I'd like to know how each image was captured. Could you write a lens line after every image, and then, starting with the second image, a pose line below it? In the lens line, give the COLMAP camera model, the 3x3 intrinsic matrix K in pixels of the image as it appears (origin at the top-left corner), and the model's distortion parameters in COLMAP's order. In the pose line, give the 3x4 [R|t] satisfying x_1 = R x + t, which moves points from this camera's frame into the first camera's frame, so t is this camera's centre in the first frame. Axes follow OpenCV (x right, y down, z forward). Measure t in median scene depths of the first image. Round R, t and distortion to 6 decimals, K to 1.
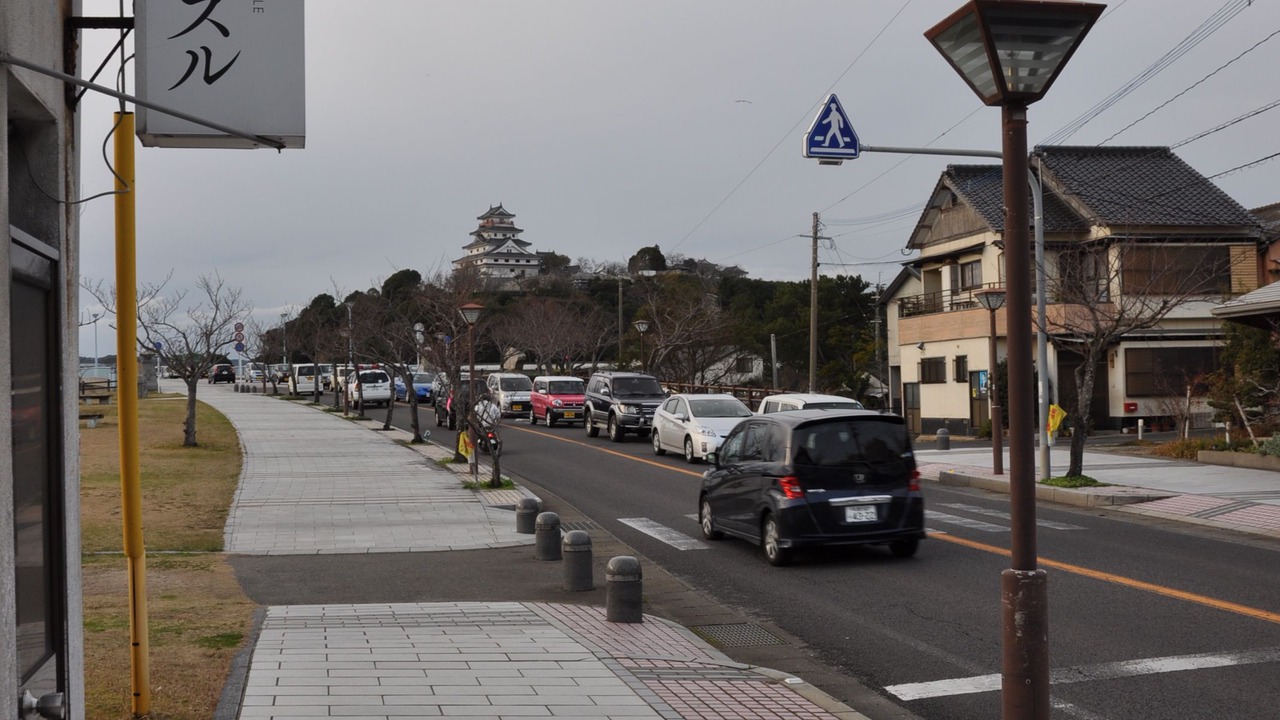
lens RADIAL K [[1175.4, 0, 614.7], [0, 1175.4, 367.1], [0, 0, 1]] dist [-0.043577, -0.013144]
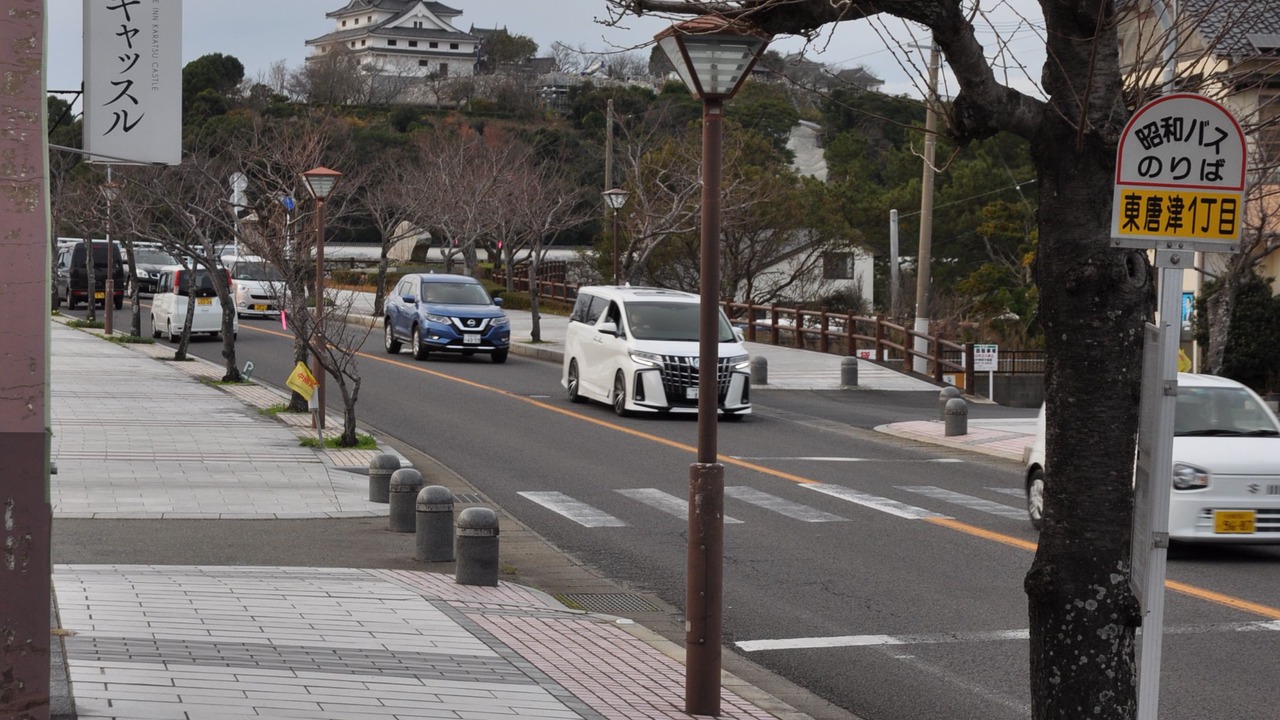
lens RADIAL K [[2629.8, 0, 635.8], [0, 2629.8, 352.9], [0, 0, 1]] dist [0.110553, 0.000000]
pose [[0.999396, 0.032278, -0.012843, 0.055592], [-0.031744, 0.998703, 0.039797, -0.011155], [0.014110, -0.039365, 0.999125, -0.345685]]
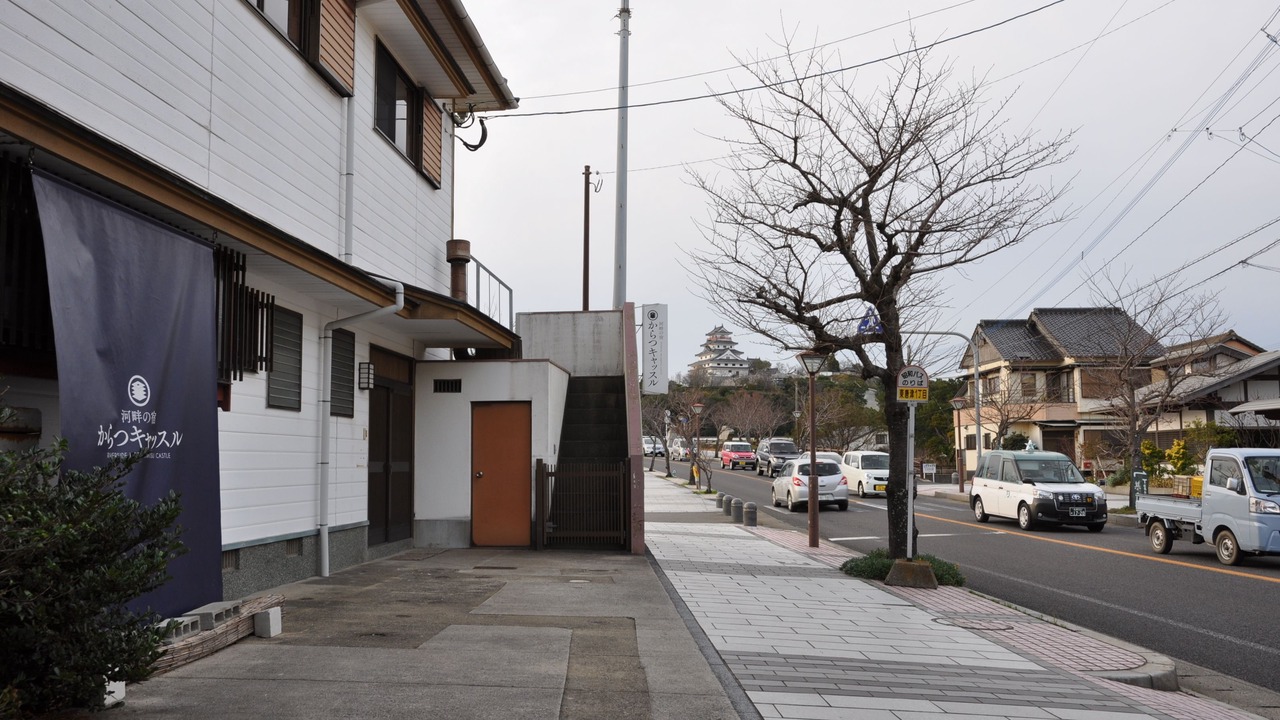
lens RADIAL K [[1037.6, 0, 653.6], [0, 1037.6, 358.1], [0, 0, 1]] dist [-0.050174, 0.012562]
pose [[0.985690, 0.000209, -0.168568, 0.075752], [-0.014005, 0.996644, -0.080654, 0.009092], [0.167985, 0.081861, 0.982385, -0.566750]]
